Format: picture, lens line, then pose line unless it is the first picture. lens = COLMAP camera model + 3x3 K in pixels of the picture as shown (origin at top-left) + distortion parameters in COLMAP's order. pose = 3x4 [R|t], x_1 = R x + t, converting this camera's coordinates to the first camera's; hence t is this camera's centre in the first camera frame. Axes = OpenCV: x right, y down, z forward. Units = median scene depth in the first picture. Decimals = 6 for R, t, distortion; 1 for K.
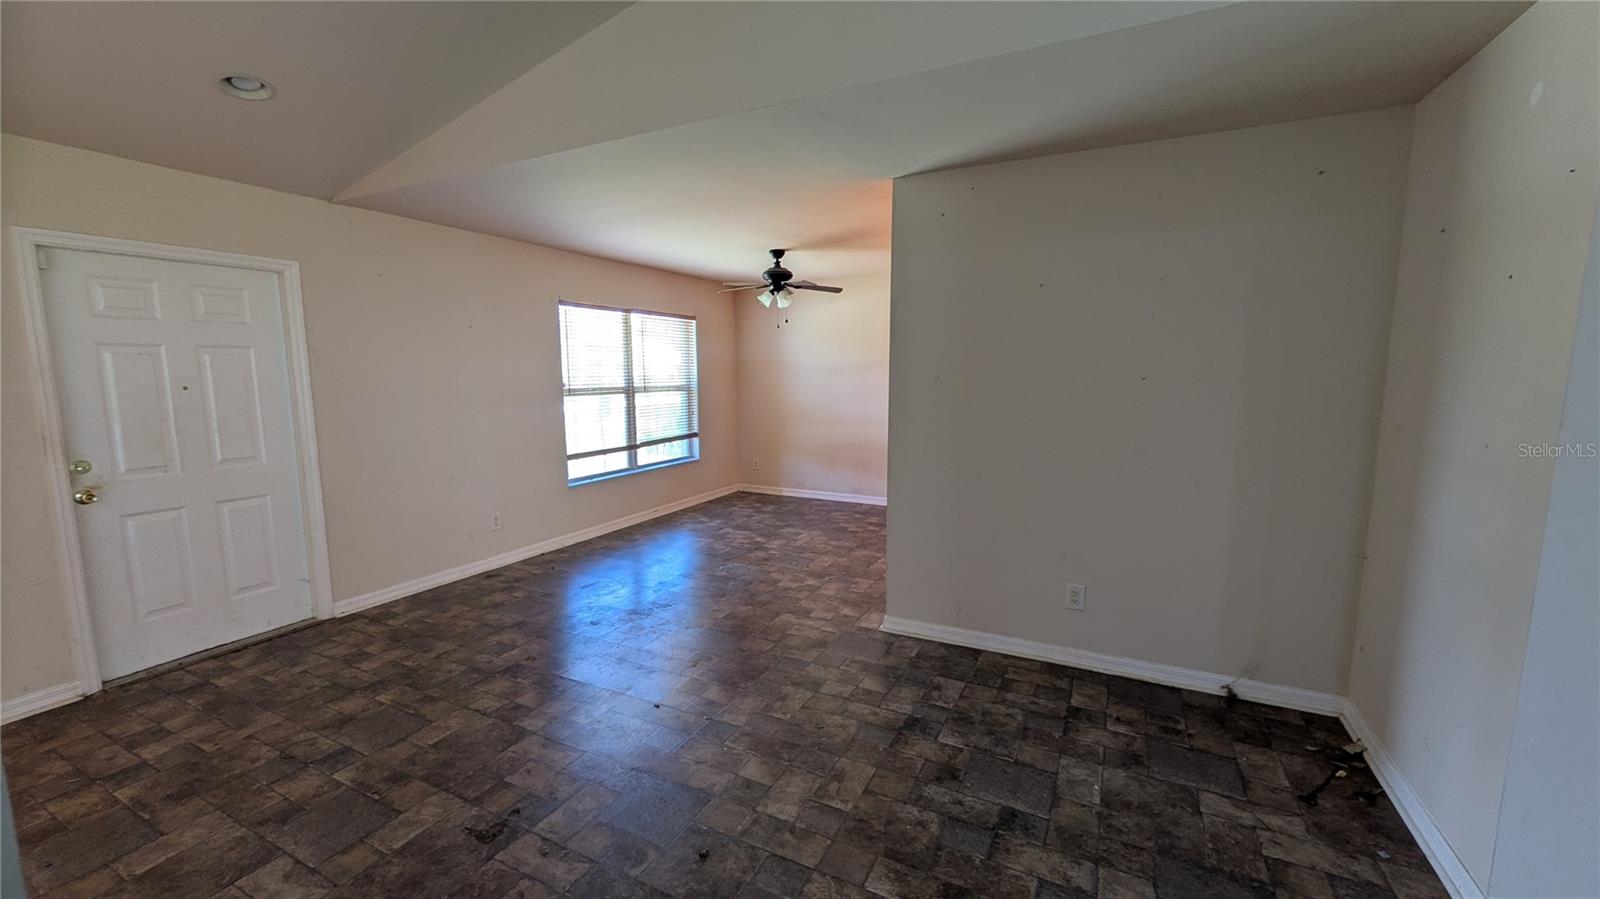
lens RADIAL K [[628.3, 0, 804.0], [0, 628.3, 451.8], [0, 0, 1]] dist [-0.000212, -0.000585]
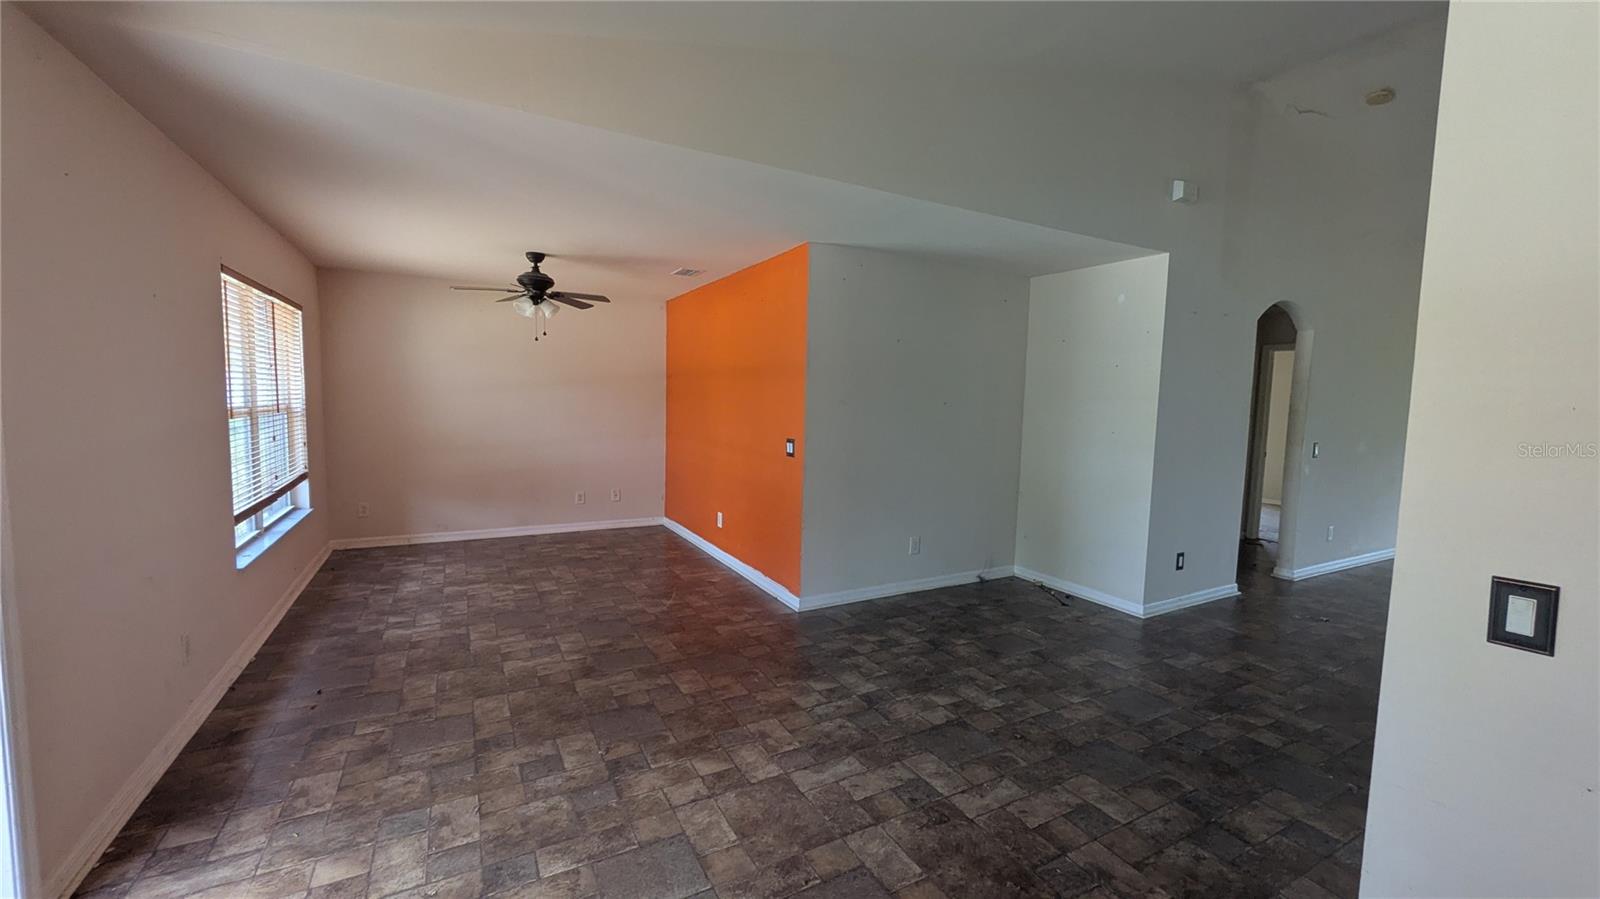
lens RADIAL K [[628.3, 0, 806.2], [0, 628.3, 446.2], [0, 0, 1]] dist [-0.000212, -0.000585]
pose [[0.559993, -0.048131, 0.827098, -0.780327], [0.081990, 0.996630, 0.002484, -0.027680], [-0.824431, 0.066422, 0.562052, 0.276946]]
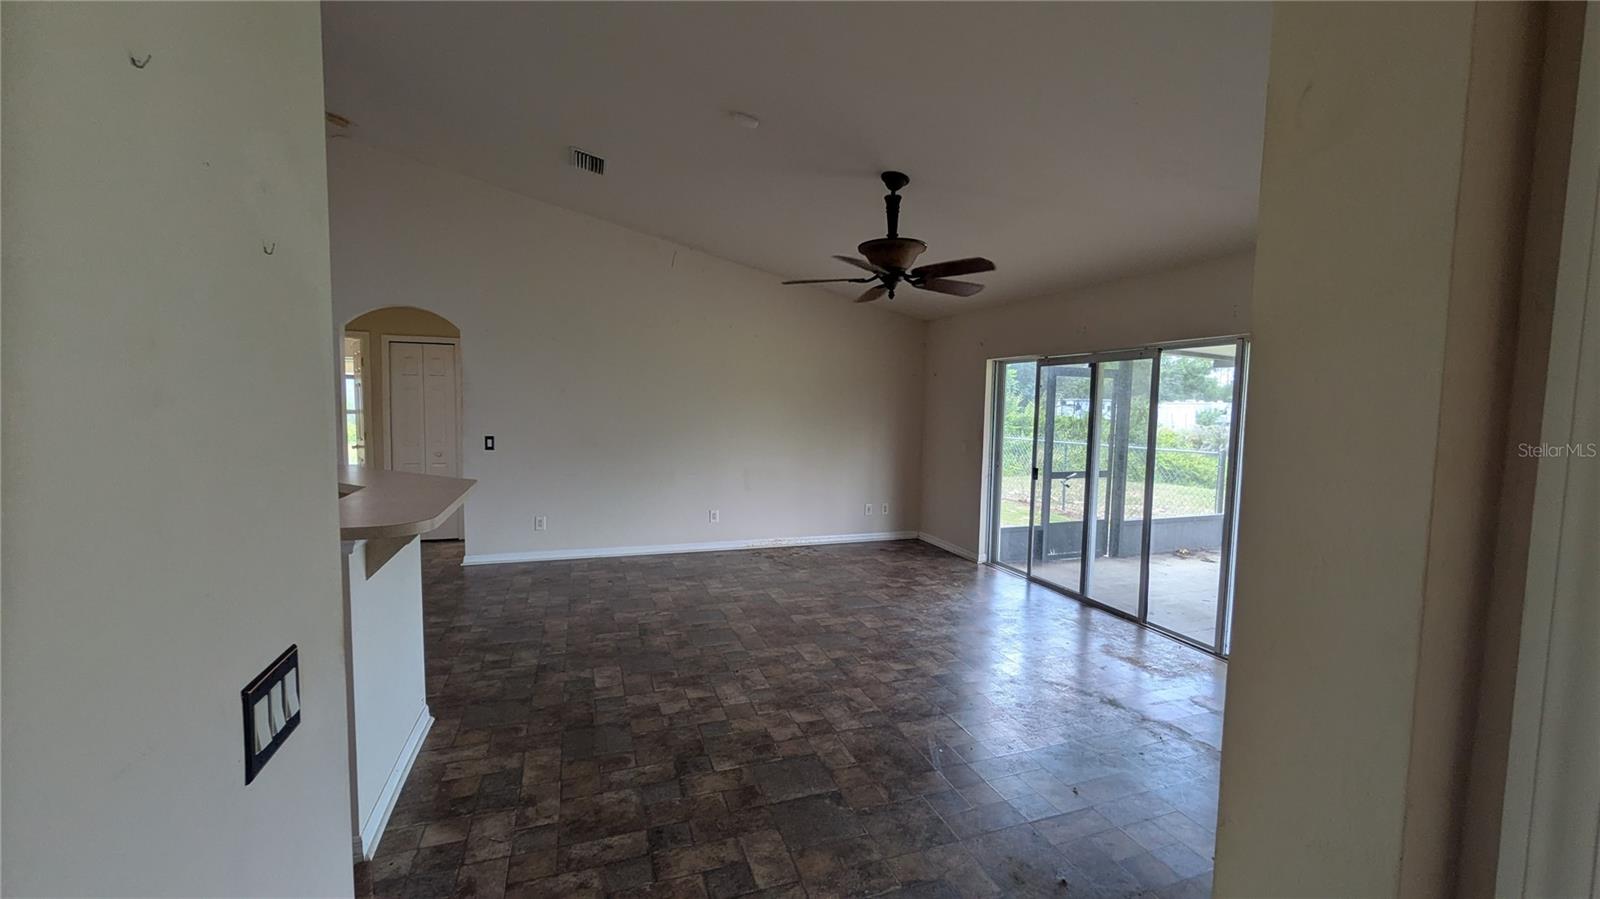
lens RADIAL K [[628.3, 0, 790.0], [0, 628.3, 450.1], [0, 0, 1]] dist [-0.000212, -0.000585]
pose [[0.699084, -0.032801, 0.714287, 0.434265], [0.073675, 0.996935, -0.026326, 0.185680], [-0.711234, 0.071029, 0.699358, -1.405700]]
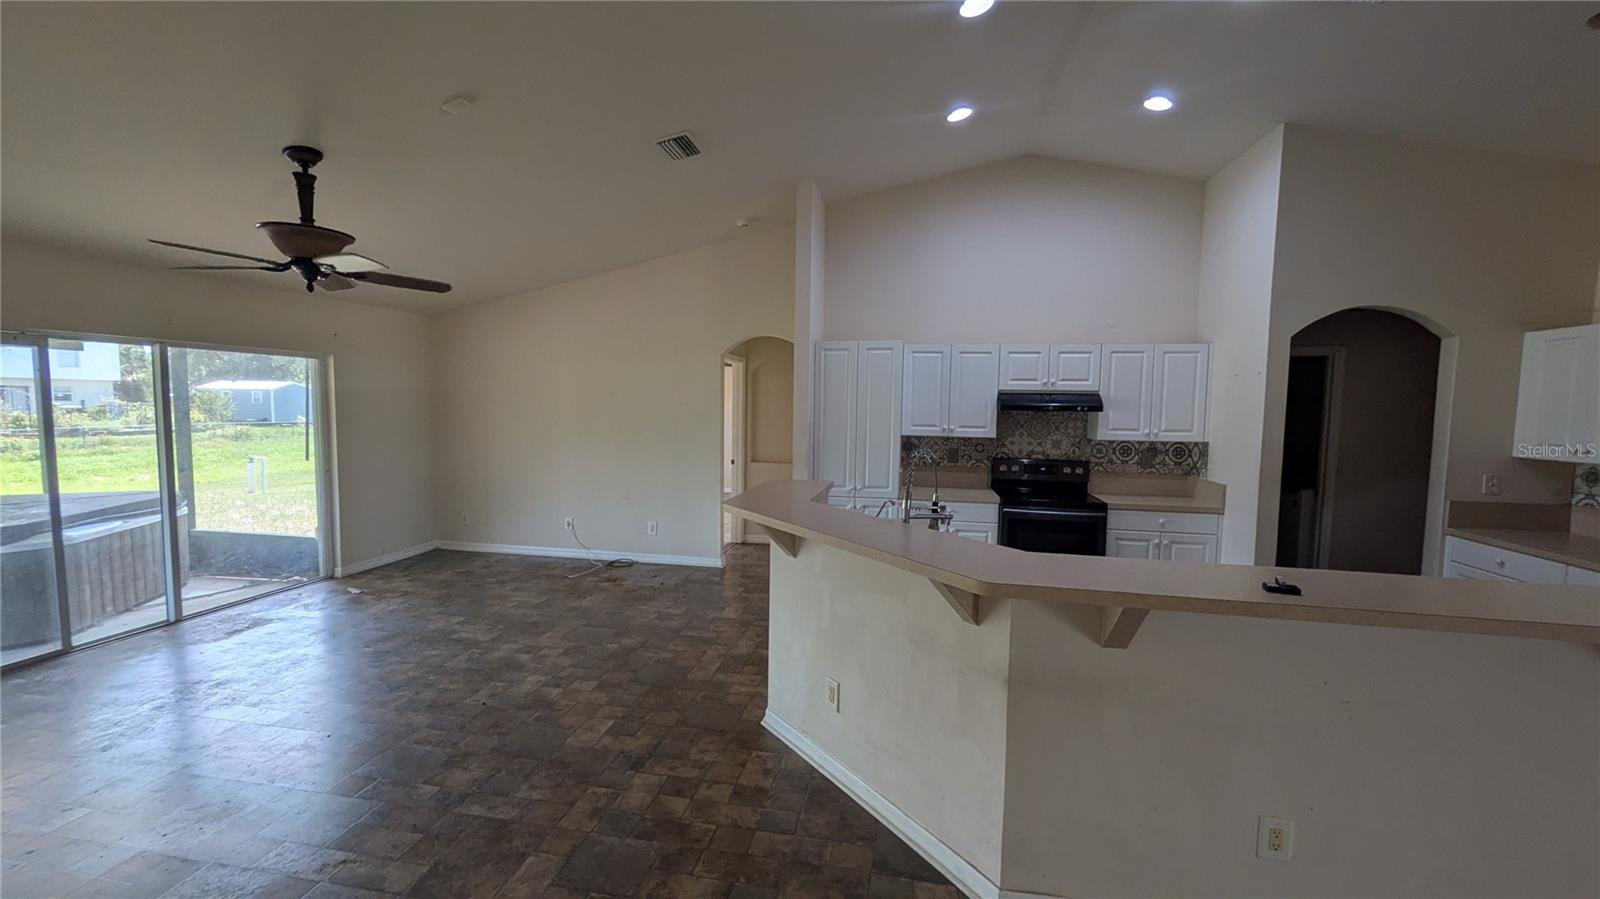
lens RADIAL K [[628.3, 0, 801.4], [0, 628.3, 453.0], [0, 0, 1]] dist [-0.000212, -0.000585]
pose [[-0.959202, 0.009316, -0.282567, 0.847042], [-0.050745, 0.977553, 0.204489, -0.060979], [0.278129, 0.210485, -0.937198, 0.178904]]
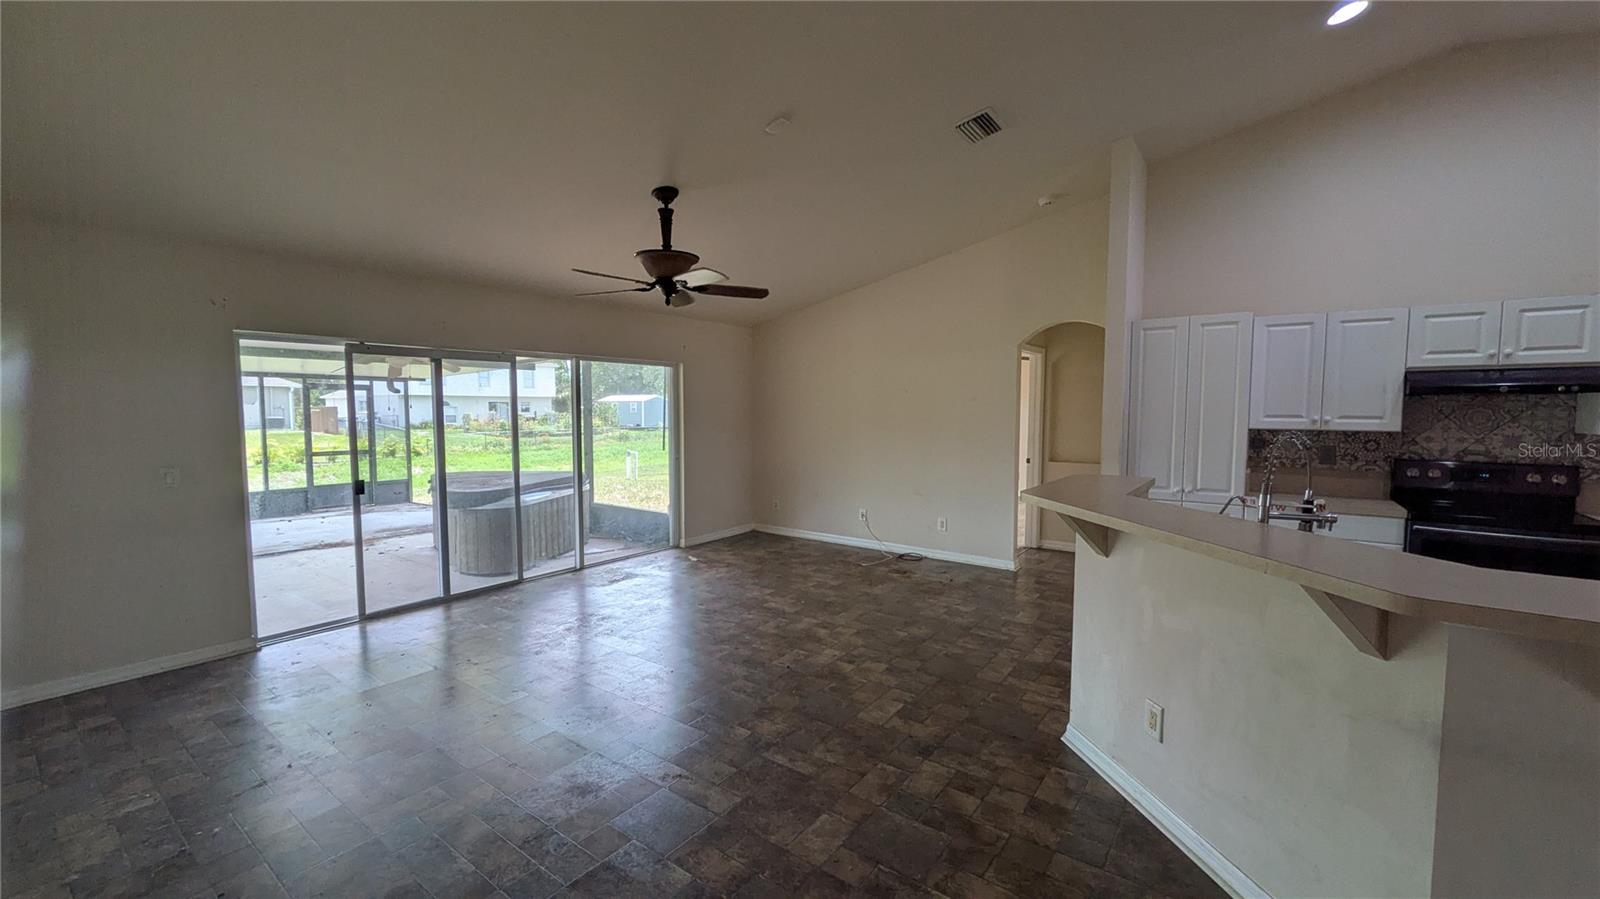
lens RADIAL K [[628.3, 0, 802.7], [0, 628.3, 453.1], [0, 0, 1]] dist [-0.000212, -0.000585]
pose [[-0.986642, -0.010094, 0.162591, 0.852226], [0.023266, 0.979116, 0.201966, -0.031250], [-0.161234, 0.203051, -0.965802, 0.165200]]
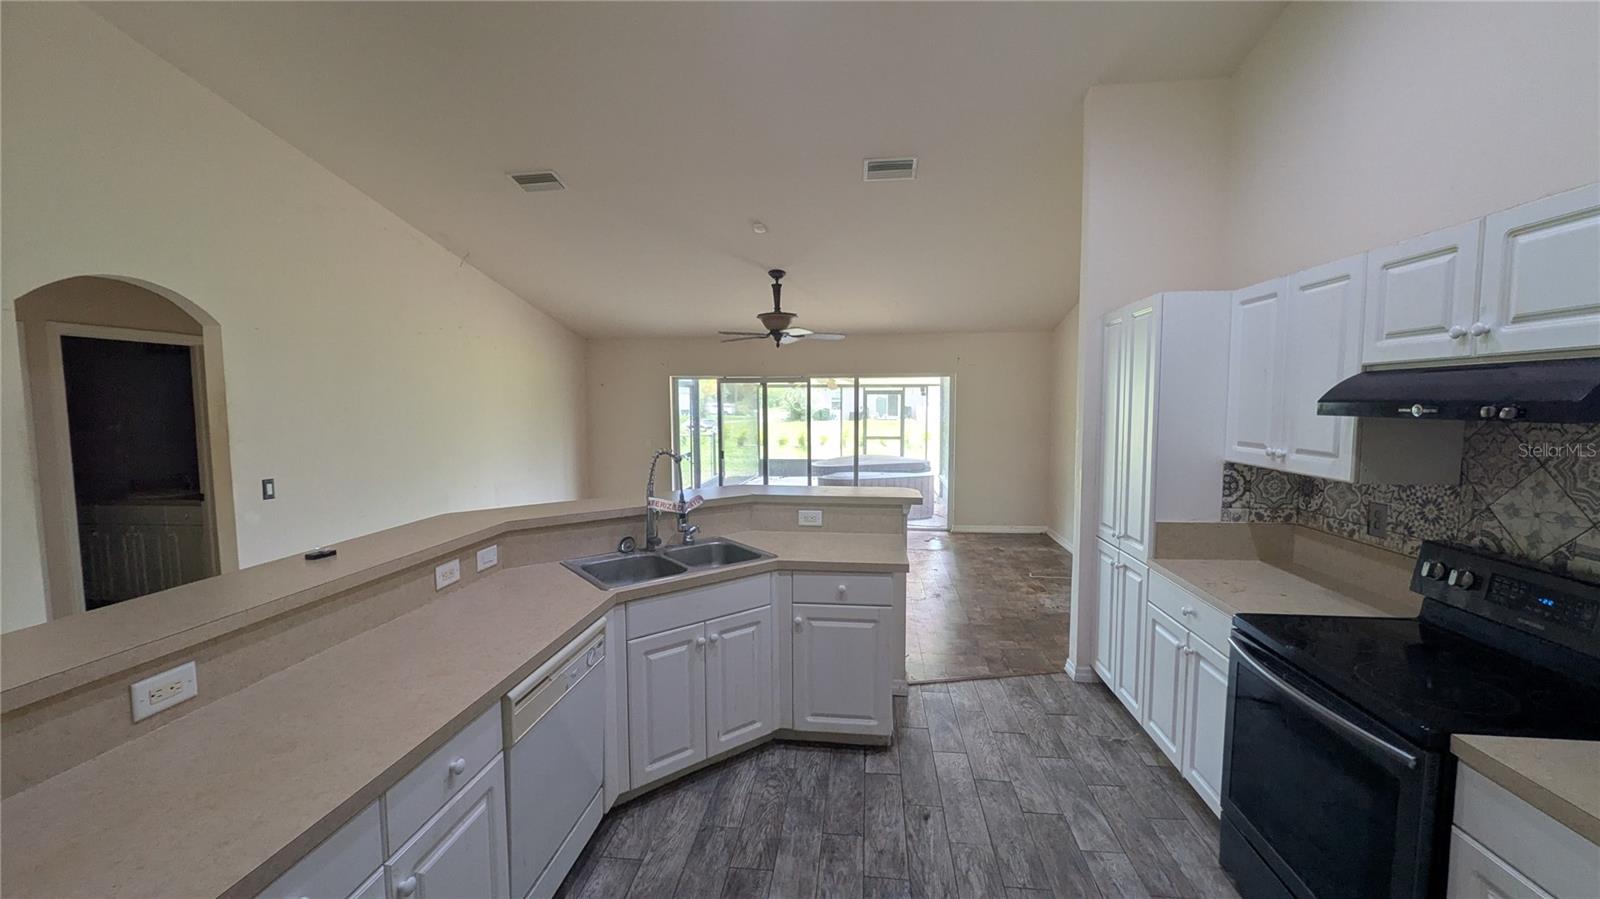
lens RADIAL K [[628.3, 0, 802.7], [0, 628.3, 450.5], [0, 0, 1]] dist [-0.000212, -0.000585]
pose [[-0.349532, -0.069957, 0.934309, -0.261933], [0.129942, 0.983952, 0.122286, 0.003590], [-0.927870, 0.164148, -0.334833, -0.344785]]
